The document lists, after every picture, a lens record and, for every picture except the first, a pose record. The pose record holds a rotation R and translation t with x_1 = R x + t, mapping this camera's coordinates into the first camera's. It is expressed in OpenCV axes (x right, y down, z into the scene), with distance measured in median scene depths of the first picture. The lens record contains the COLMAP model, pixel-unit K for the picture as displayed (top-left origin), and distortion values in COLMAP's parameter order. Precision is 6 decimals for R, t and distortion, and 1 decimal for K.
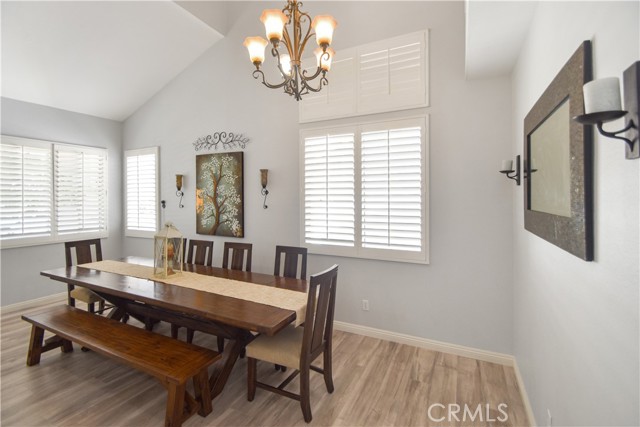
lens RADIAL K [[284.0, 0, 324.7], [0, 284.0, 203.9], [0, 0, 1]] dist [-0.001700, -0.003512]
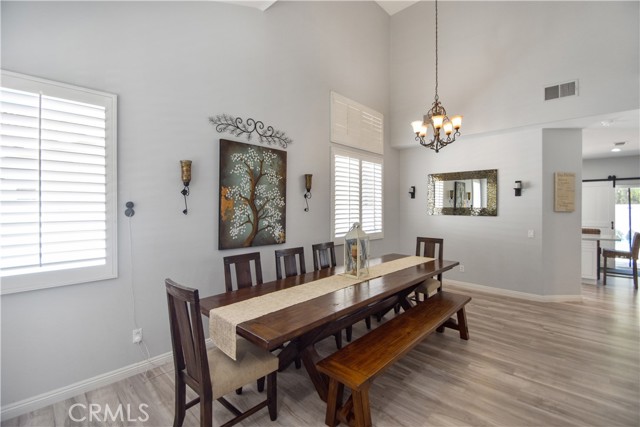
lens RADIAL K [[284.0, 0, 319.8], [0, 284.0, 210.3], [0, 0, 1]] dist [-0.001700, -0.003512]
pose [[0.304617, -0.009172, 0.952431, -1.117592], [0.019297, 0.999808, 0.003457, 0.009499], [-0.952279, 0.017326, 0.304736, 0.587687]]
